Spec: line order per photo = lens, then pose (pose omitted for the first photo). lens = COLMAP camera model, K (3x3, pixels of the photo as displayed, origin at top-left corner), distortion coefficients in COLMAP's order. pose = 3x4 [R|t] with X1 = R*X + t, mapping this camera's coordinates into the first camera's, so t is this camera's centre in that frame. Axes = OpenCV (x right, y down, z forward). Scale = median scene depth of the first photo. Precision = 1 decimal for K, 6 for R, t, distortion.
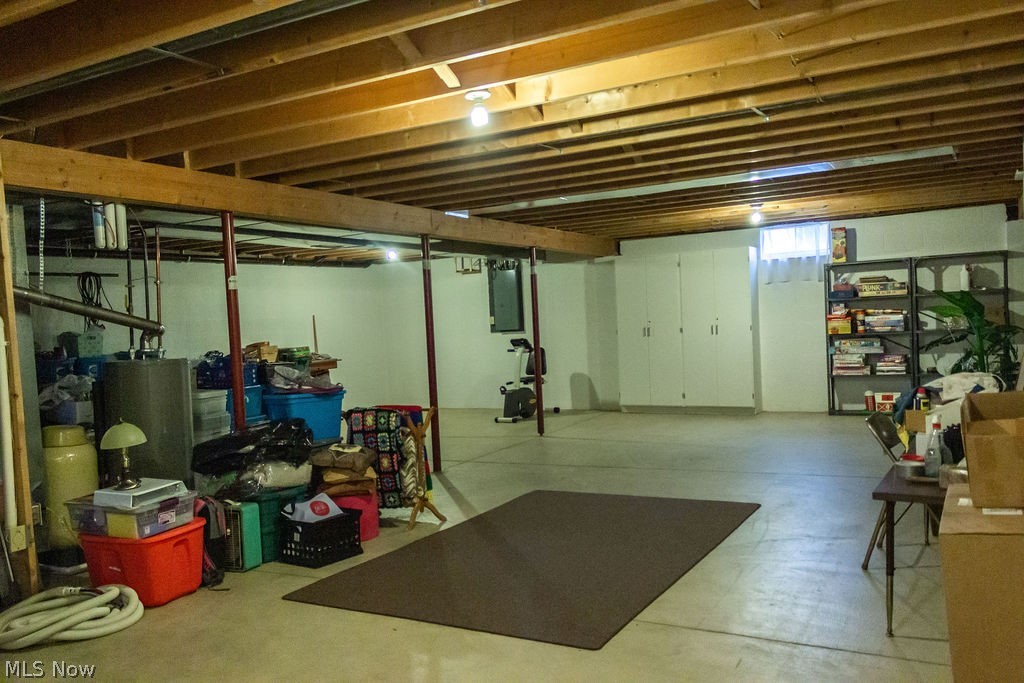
lens RADIAL K [[822.4, 0, 513.6], [0, 822.4, 350.8], [0, 0, 1]] dist [0.037653, -0.000756]
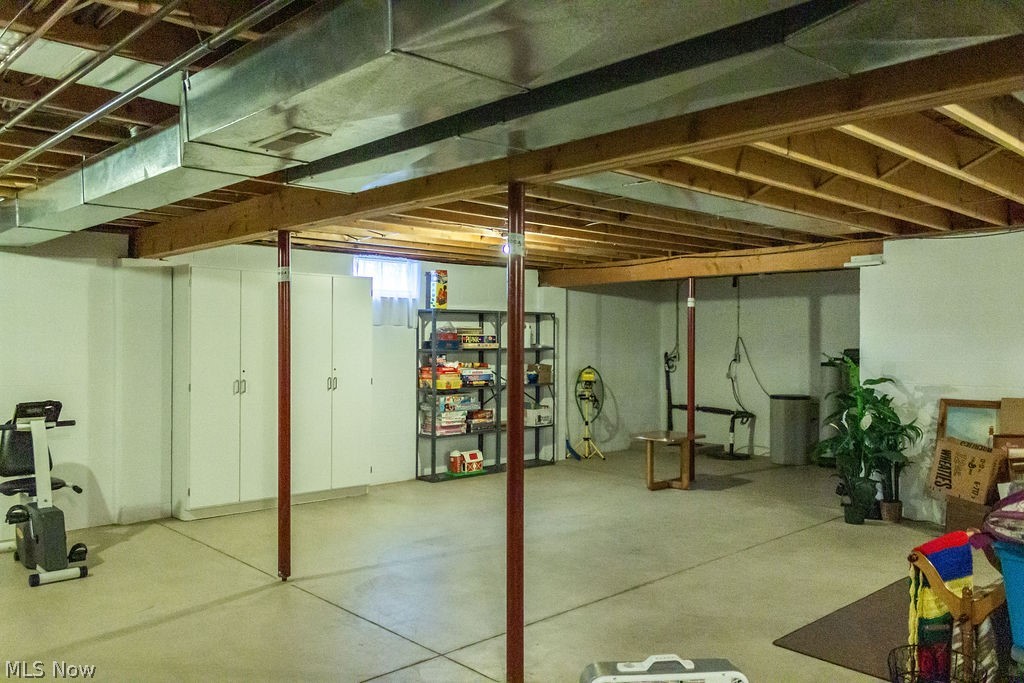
lens RADIAL K [[822.4, 0, 513.6], [0, 822.4, 350.8], [0, 0, 1]] dist [0.037653, -0.000756]
pose [[0.269763, 0.044324, 0.961906, -0.428836], [0.023492, 0.998340, -0.052591, -0.012653], [-0.962640, 0.036785, 0.268274, 0.673147]]
